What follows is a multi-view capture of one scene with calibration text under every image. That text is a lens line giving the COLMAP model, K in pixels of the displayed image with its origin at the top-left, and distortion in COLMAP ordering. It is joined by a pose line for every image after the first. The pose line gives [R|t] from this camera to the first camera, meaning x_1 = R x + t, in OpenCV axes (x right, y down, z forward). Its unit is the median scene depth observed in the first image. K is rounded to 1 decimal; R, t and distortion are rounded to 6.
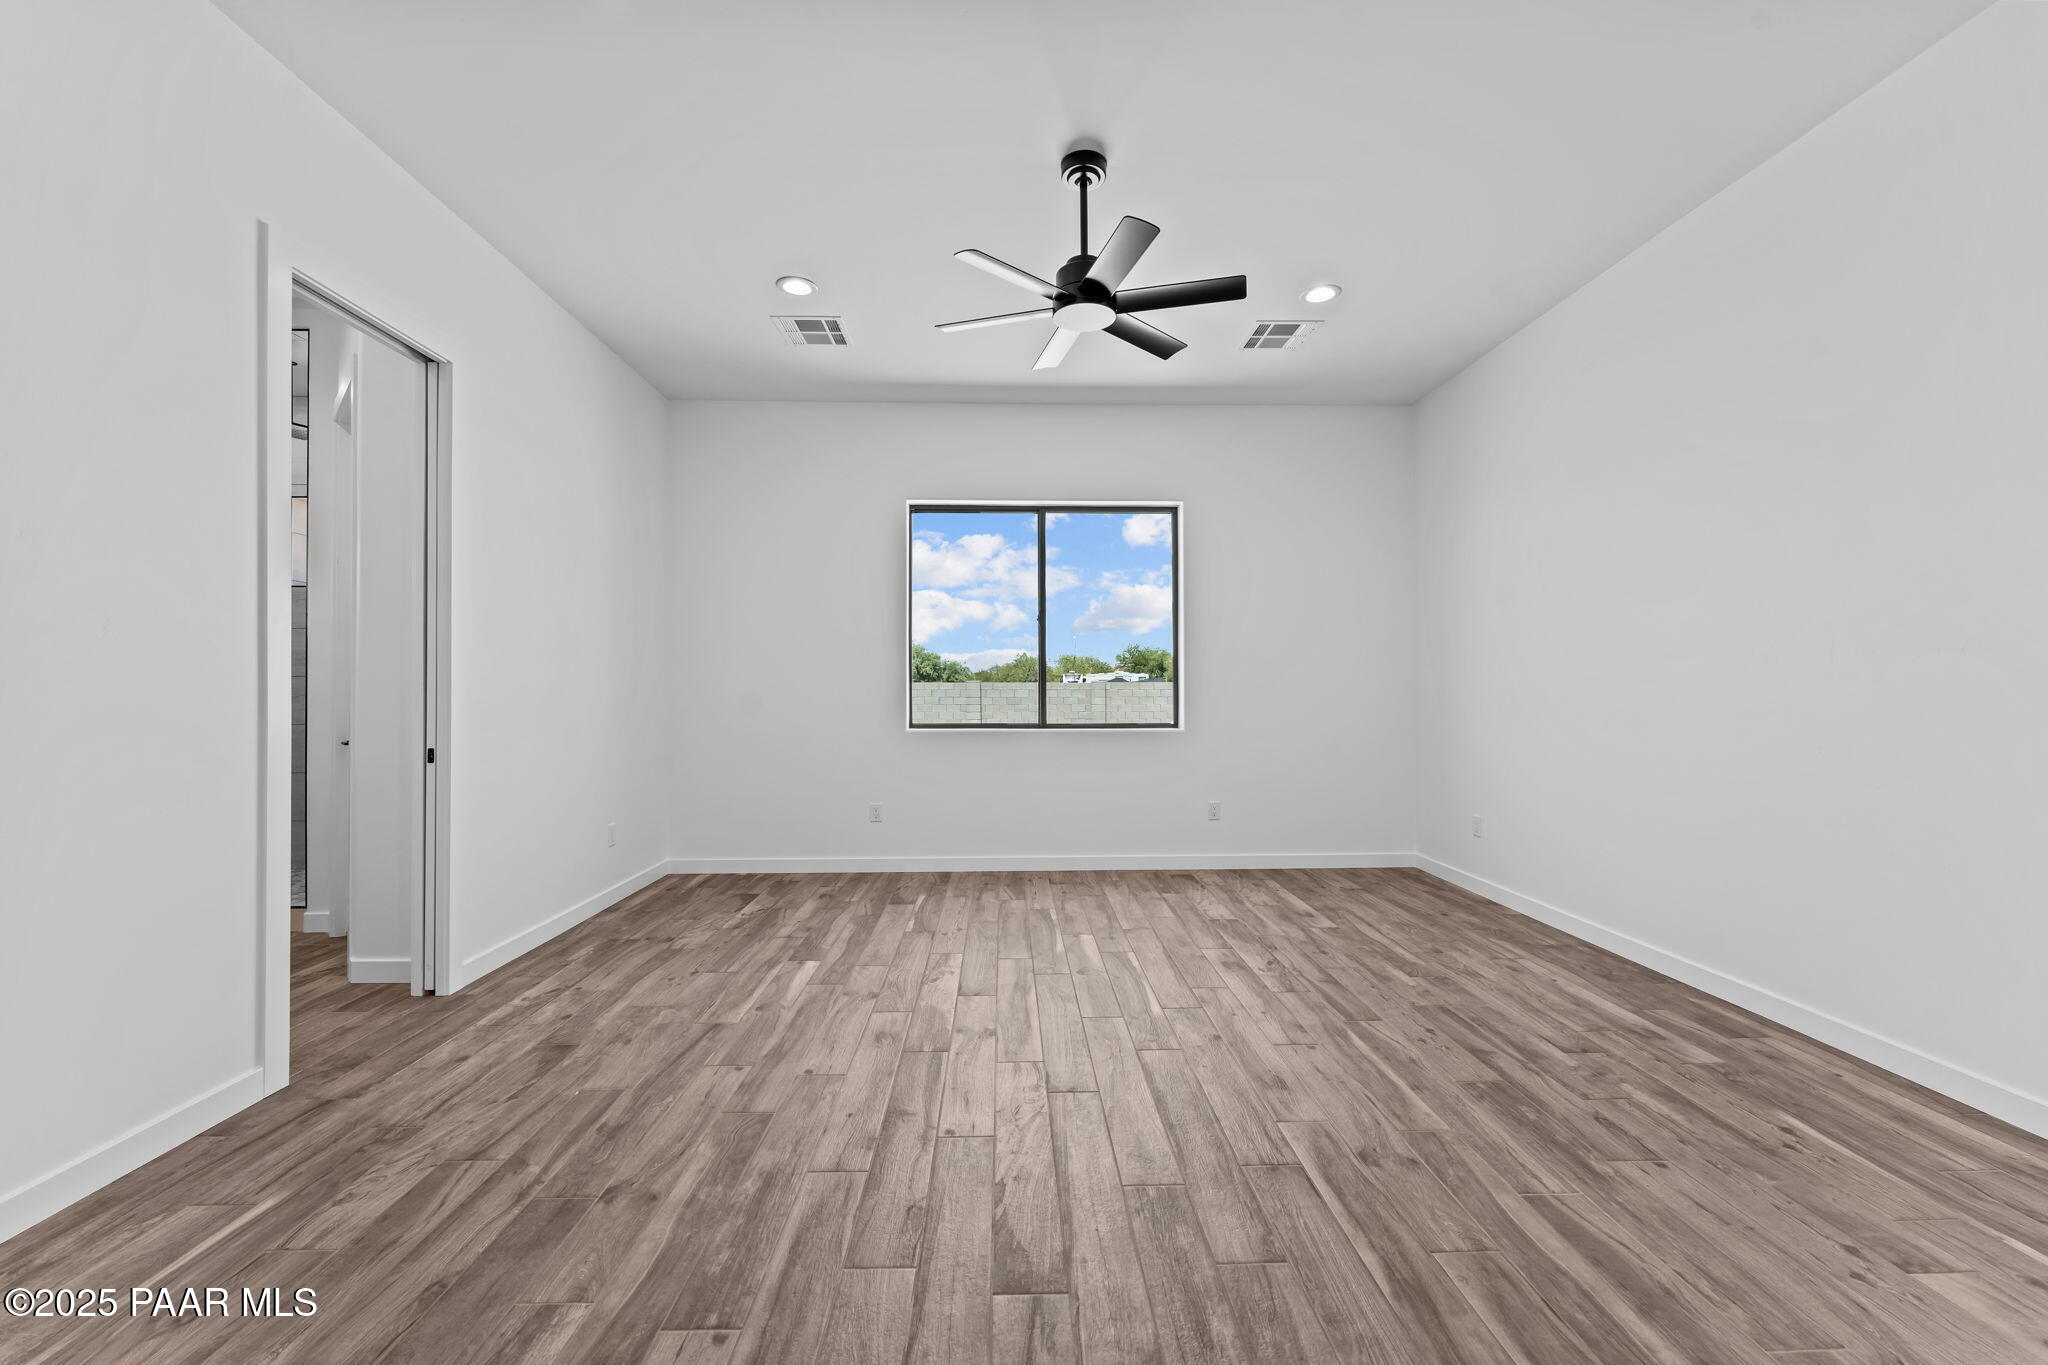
lens RADIAL K [[811.2, 0, 1021.9], [0, 811.2, 686.5], [0, 0, 1]] dist [0.000445, 0.000138]
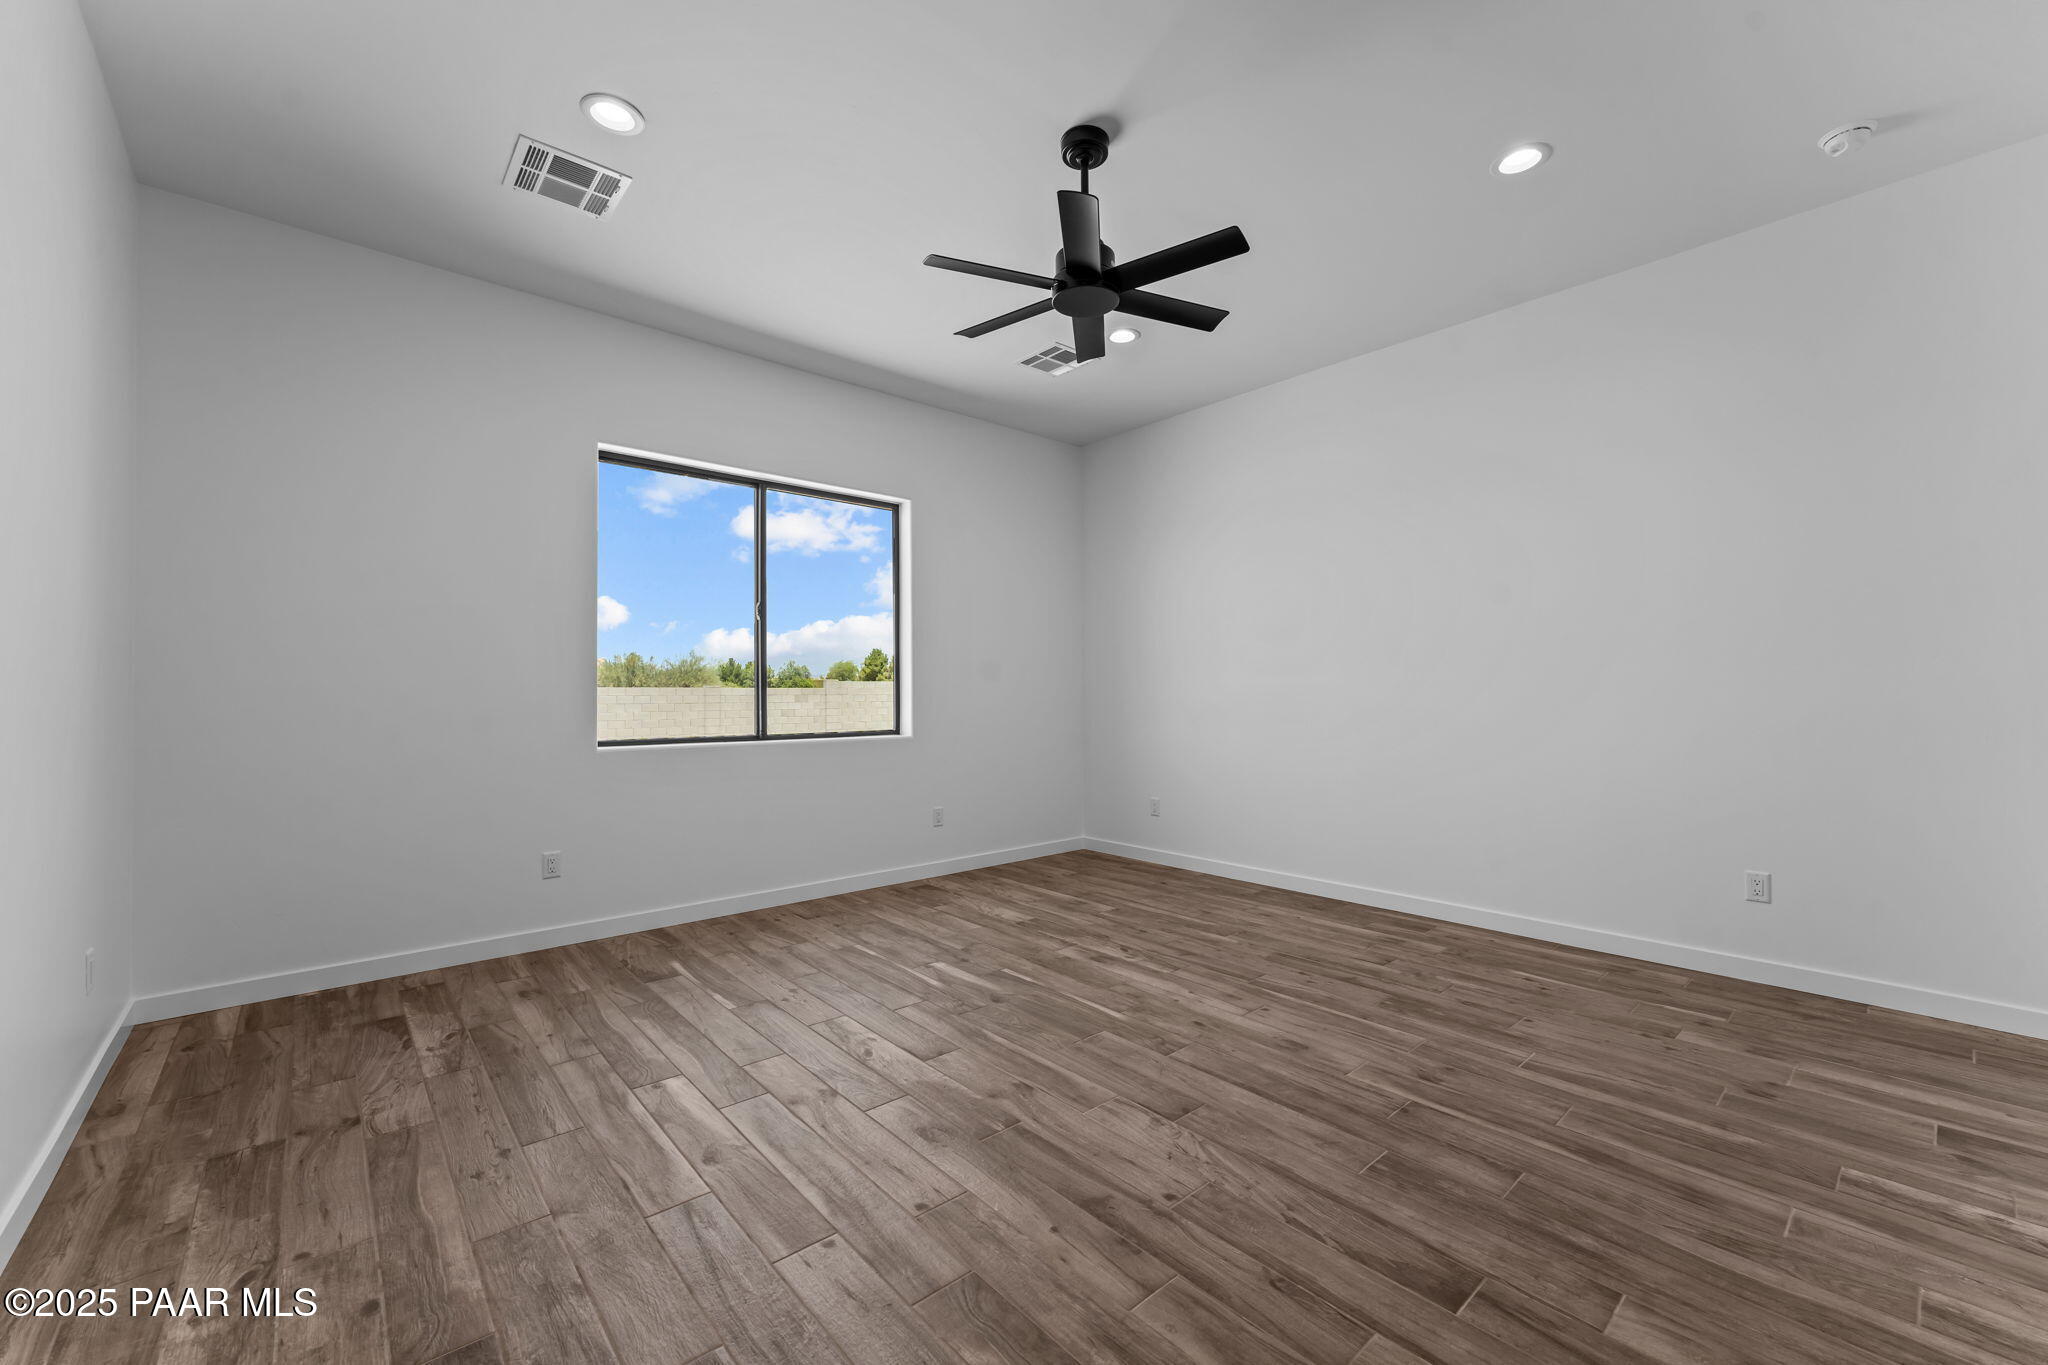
lens RADIAL K [[811.2, 0, 1021.9], [0, 811.2, 686.5], [0, 0, 1]] dist [0.000445, 0.000138]
pose [[0.770041, 0.005018, 0.637975, -0.605548], [-0.000249, 0.999971, -0.007564, 0.002774], [-0.637994, 0.005666, 0.770020, 0.330486]]
